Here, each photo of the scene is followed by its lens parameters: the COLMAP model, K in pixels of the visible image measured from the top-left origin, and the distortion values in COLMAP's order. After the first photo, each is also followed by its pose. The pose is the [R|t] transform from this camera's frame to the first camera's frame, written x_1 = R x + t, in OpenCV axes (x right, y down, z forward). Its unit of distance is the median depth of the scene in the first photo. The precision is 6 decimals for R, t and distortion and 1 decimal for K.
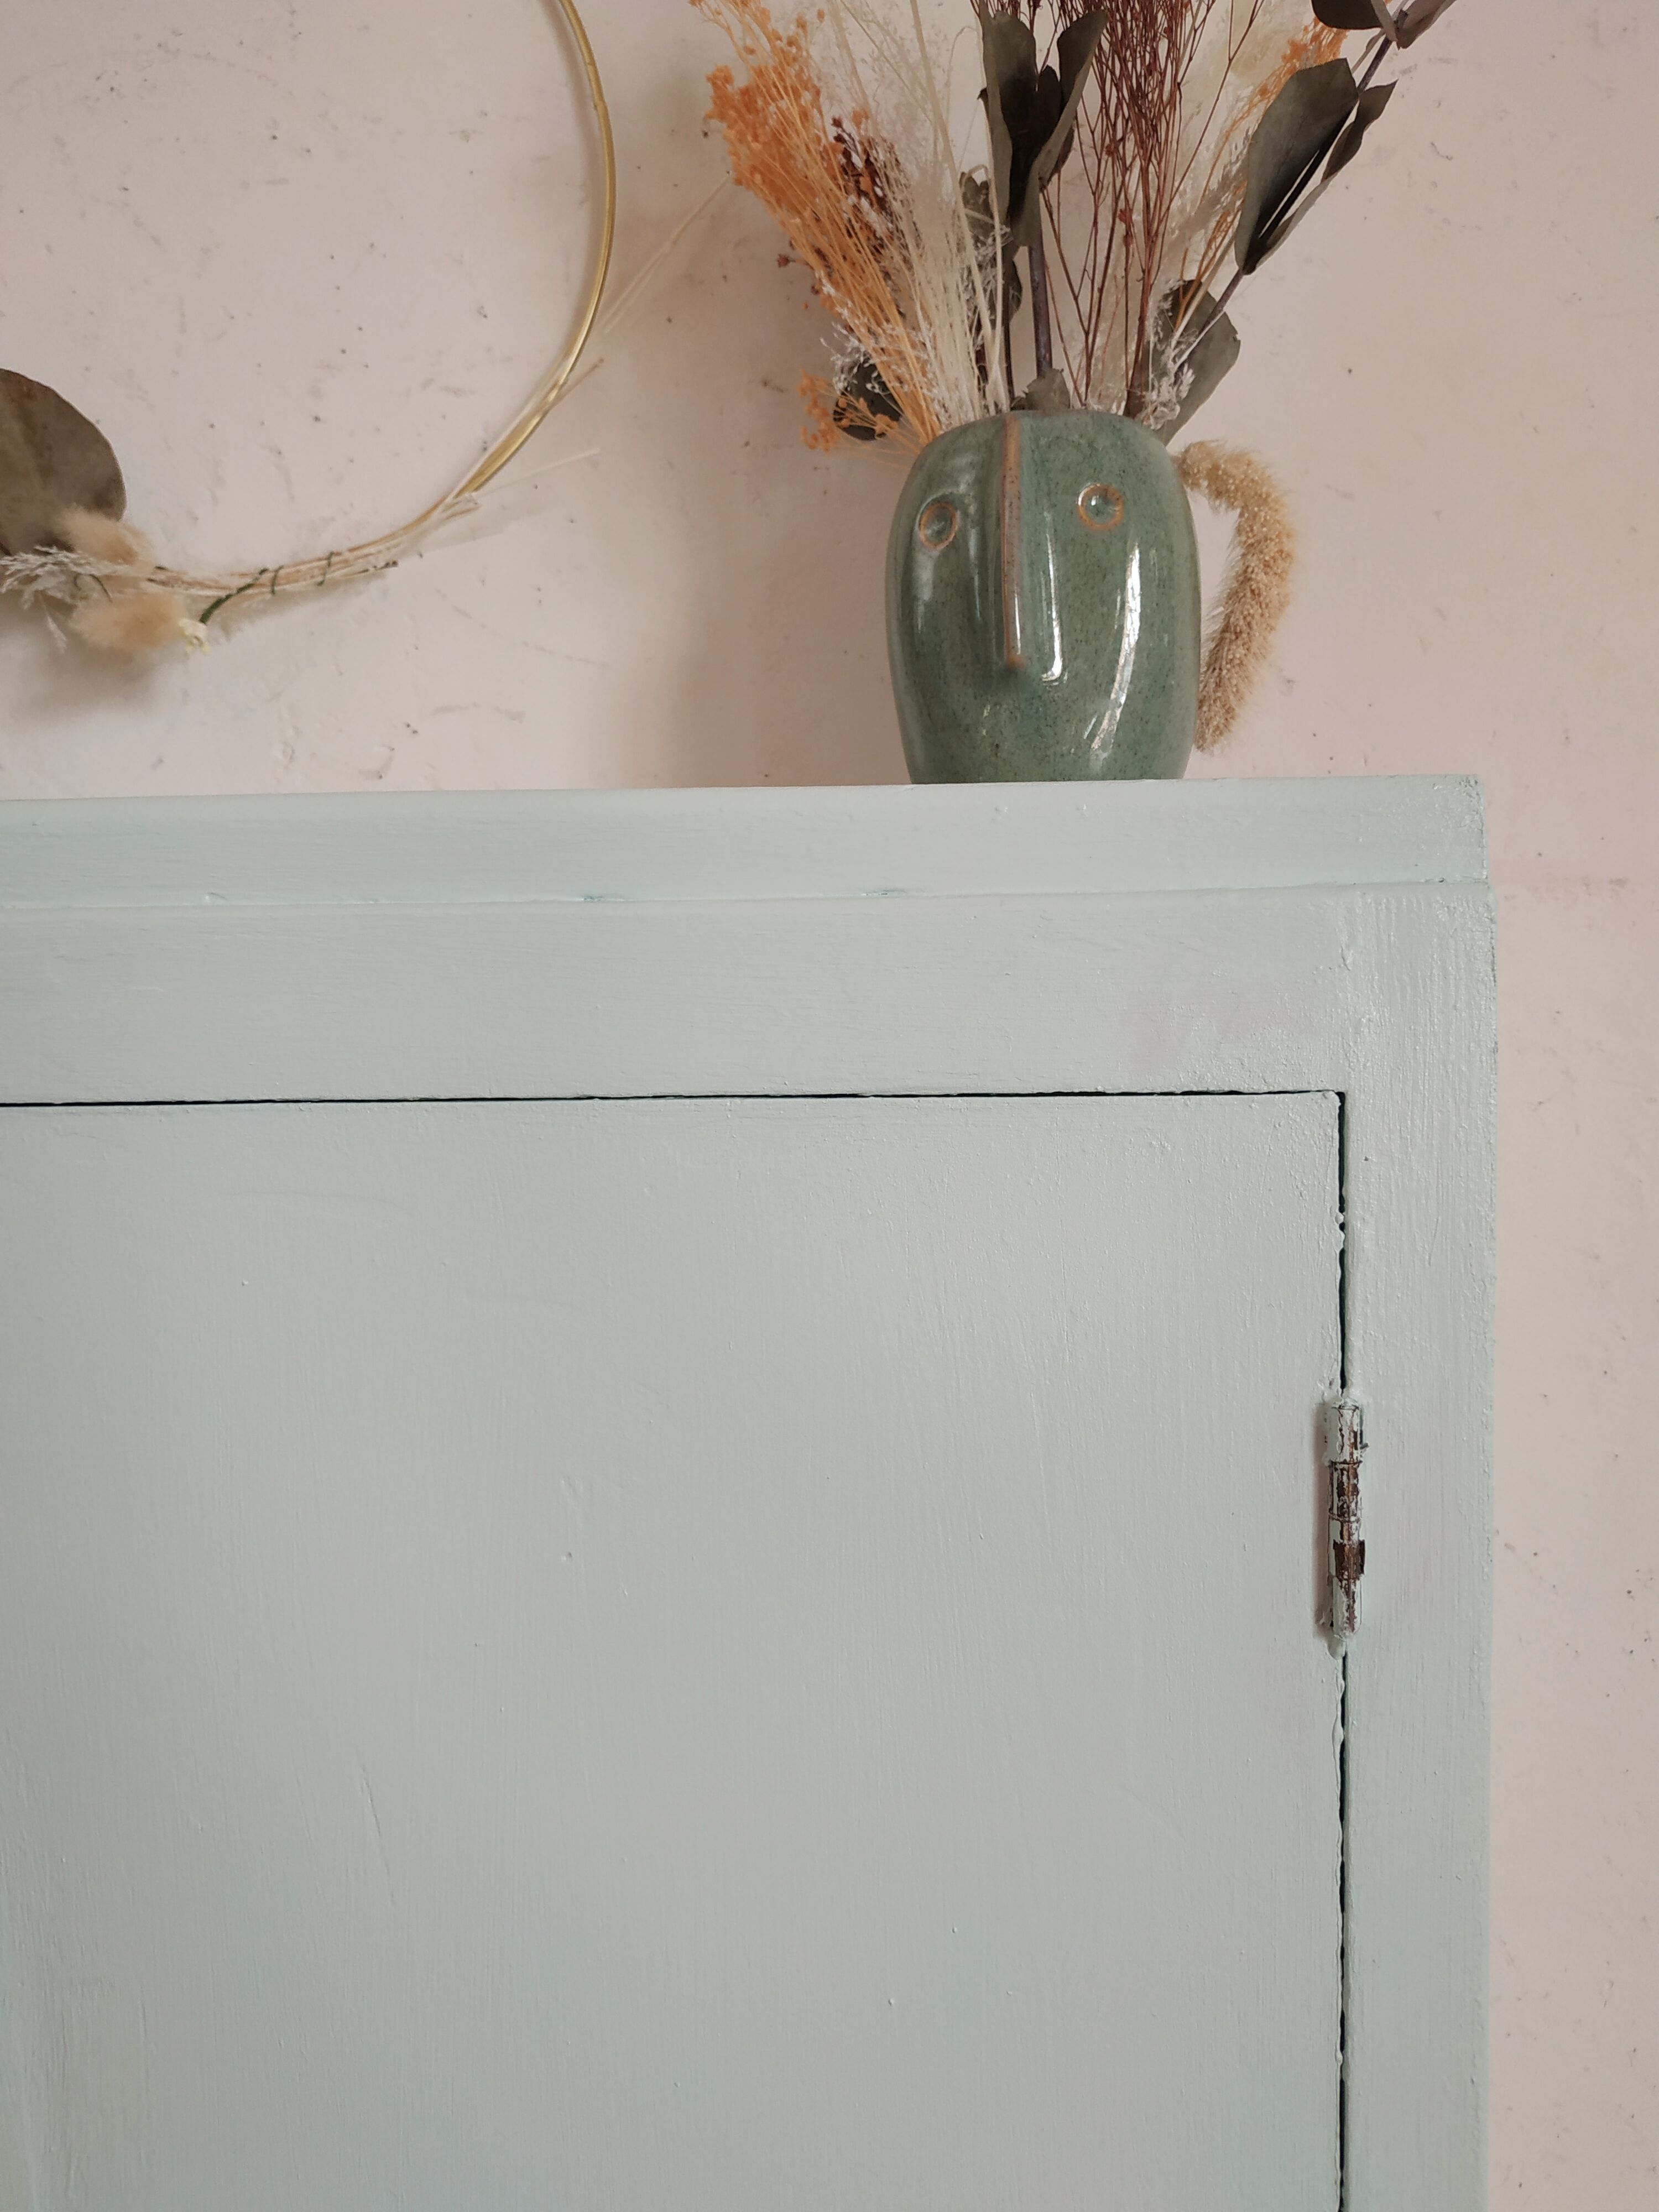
lens RADIAL K [[1544.8, 0, 831.2], [0, 1544.8, 1092.3], [0, 0, 1]] dist [-0.012560, -0.008358]
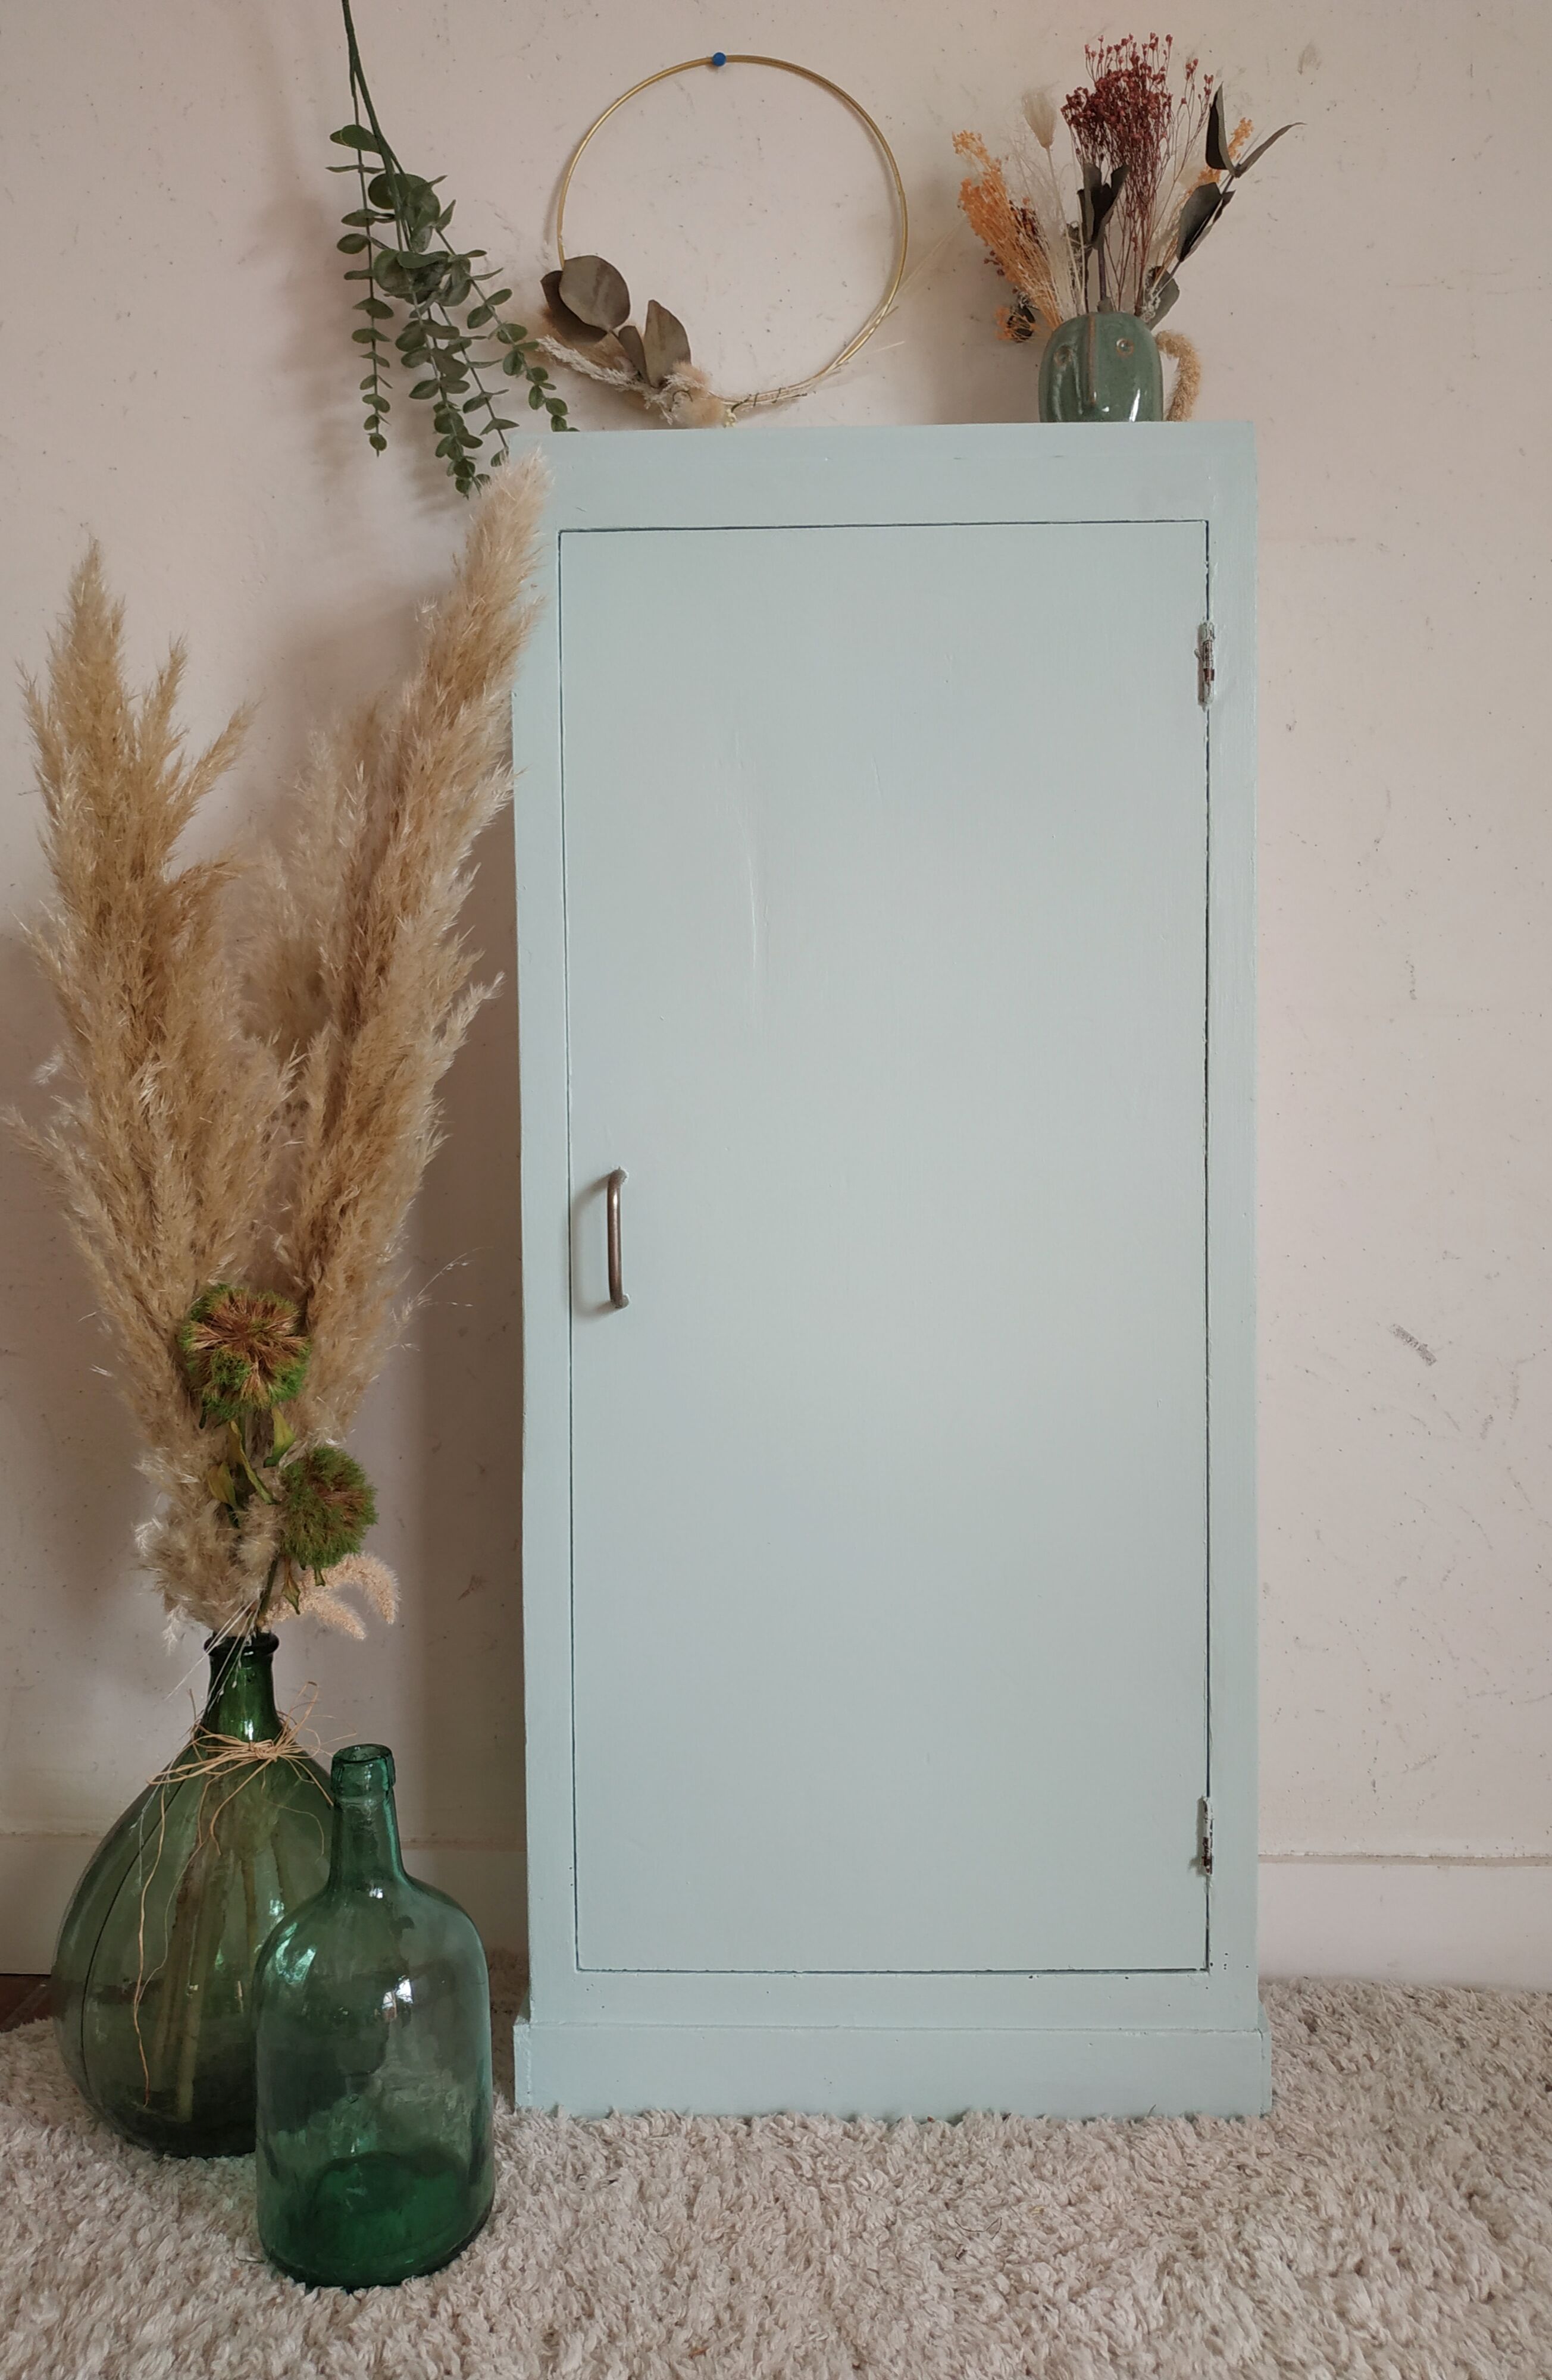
lens RADIAL K [[1626.6, 0, 785.9], [0, 1626.6, 1189.7], [0, 0, 1]] dist [-0.026249, 0.008903]
pose [[0.999939, 0.009676, -0.005272, -0.363577], [-0.009717, 0.999923, -0.007682, 1.047343], [0.005197, 0.007733, 0.999957, -1.692607]]
